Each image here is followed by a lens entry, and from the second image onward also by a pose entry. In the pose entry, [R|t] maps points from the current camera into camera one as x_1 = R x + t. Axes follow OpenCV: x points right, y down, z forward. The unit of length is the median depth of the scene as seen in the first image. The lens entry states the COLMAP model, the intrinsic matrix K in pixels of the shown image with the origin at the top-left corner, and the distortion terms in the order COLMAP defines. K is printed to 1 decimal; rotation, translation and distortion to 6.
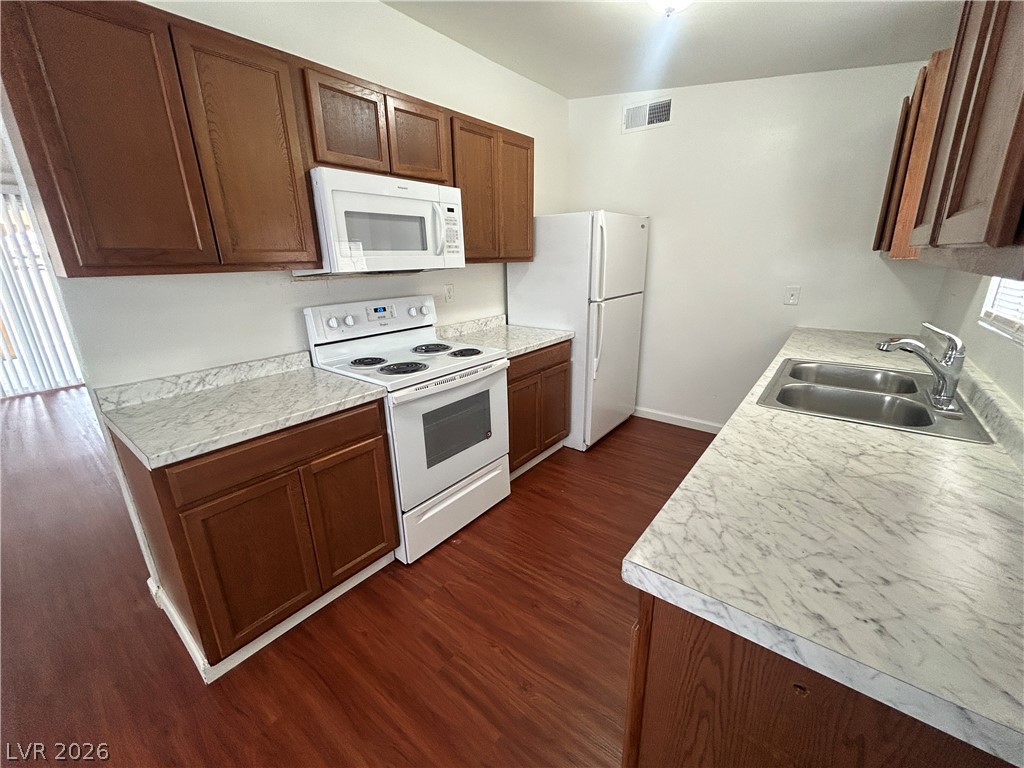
lens RADIAL K [[414.4, 0, 512.0], [0, 414.4, 384.0], [0, 0, 1]] dist [0.001140, -0.000141]
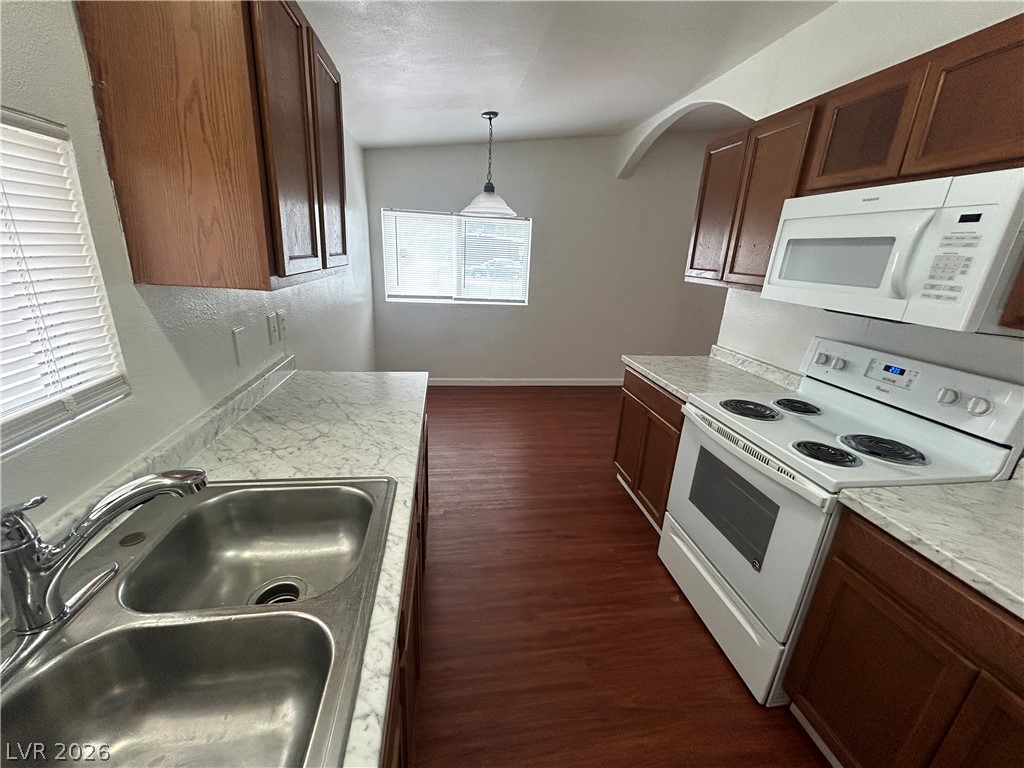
lens RADIAL K [[414.4, 0, 512.0], [0, 414.4, 384.0], [0, 0, 1]] dist [0.001140, -0.000141]
pose [[-0.680939, 0.213248, -0.700605, 0.783678], [-0.249471, 0.831904, 0.495681, -0.444986], [0.688539, 0.512309, -0.513277, 1.201627]]
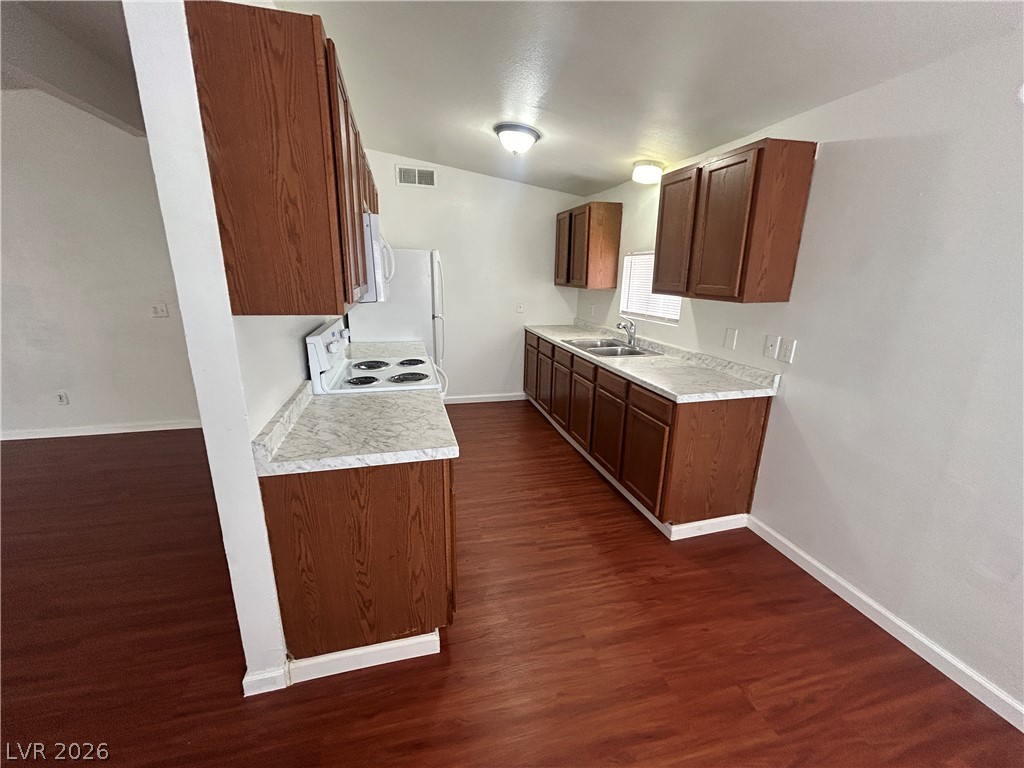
lens RADIAL K [[414.4, 0, 512.0], [0, 414.4, 384.0], [0, 0, 1]] dist [0.001140, -0.000141]
pose [[0.606542, -0.178294, 0.774802, -1.135673], [0.208713, 0.976059, 0.061219, -0.036464], [-0.767167, 0.124579, 0.629233, 0.027979]]
